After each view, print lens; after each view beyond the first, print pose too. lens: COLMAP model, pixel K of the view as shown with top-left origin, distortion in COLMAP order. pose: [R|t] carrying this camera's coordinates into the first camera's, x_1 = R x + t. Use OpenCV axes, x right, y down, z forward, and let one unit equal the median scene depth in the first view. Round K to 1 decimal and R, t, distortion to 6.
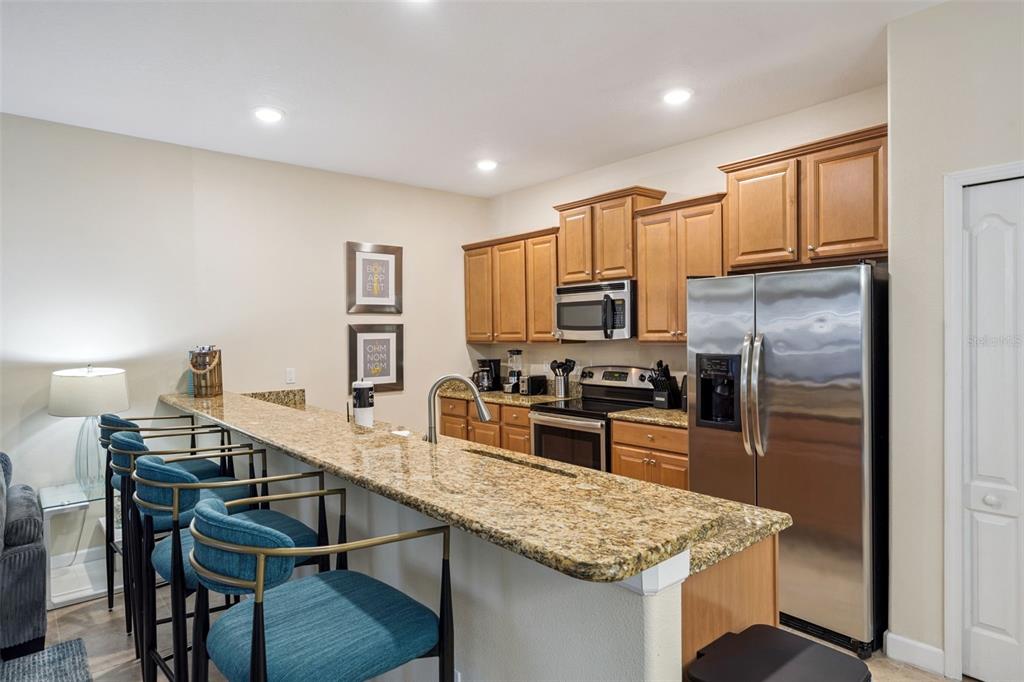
lens RADIAL K [[582.1, 0, 512.0], [0, 582.1, 341.0], [0, 0, 1]] dist [-0.000354, 0.000132]
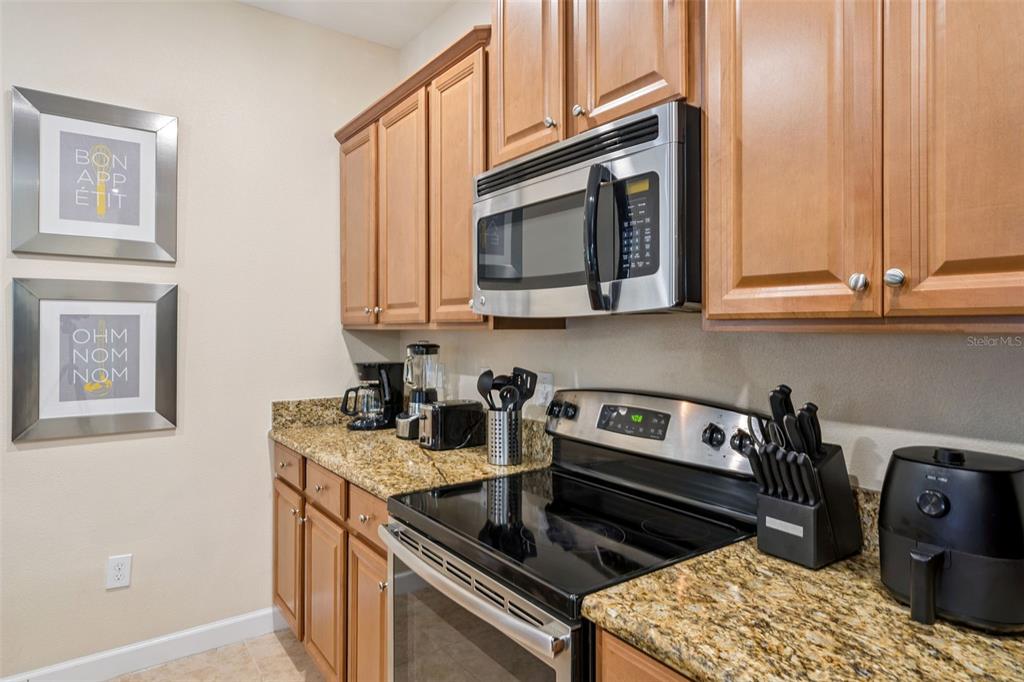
lens RADIAL K [[589.3, 0, 509.7], [0, 589.3, 322.2], [0, 0, 1]] dist [0.000361, 0.000983]
pose [[0.997165, 0.012985, -0.074119, 0.126972], [-0.014796, 0.999604, -0.023938, 0.009546], [0.073779, 0.024966, 0.996962, 0.626774]]
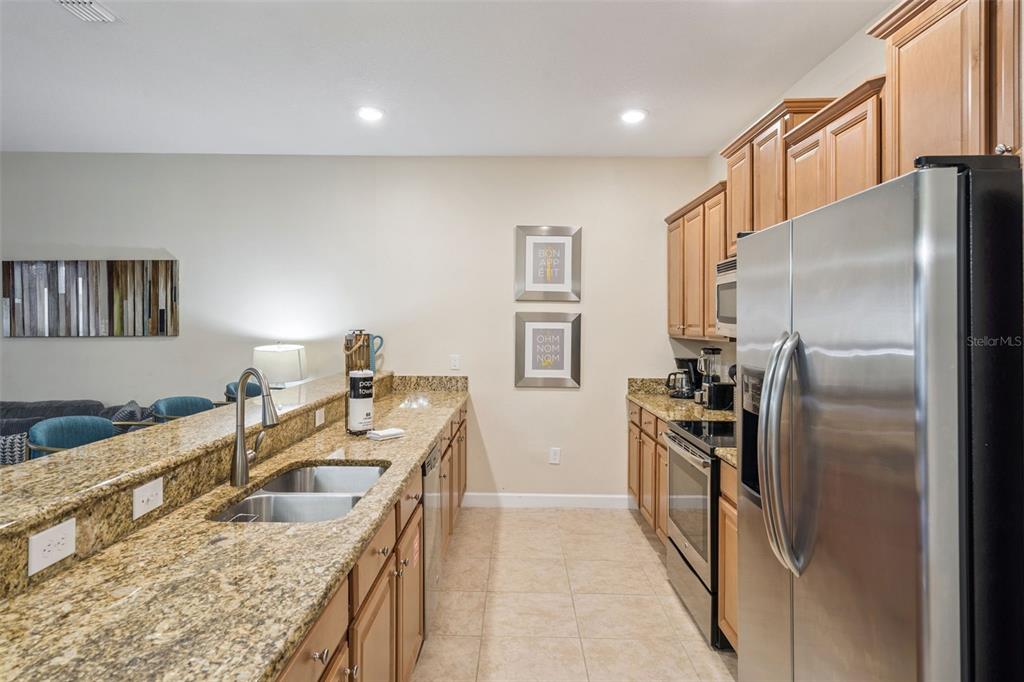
lens RADIAL K [[589.3, 0, 509.7], [0, 589.3, 322.2], [0, 0, 1]] dist [0.000361, 0.000983]
pose [[0.759487, 0.019750, -0.650223, 0.359430], [-0.029940, 0.999541, -0.004610, -0.008288], [0.649834, 0.022969, 0.759729, 0.277427]]
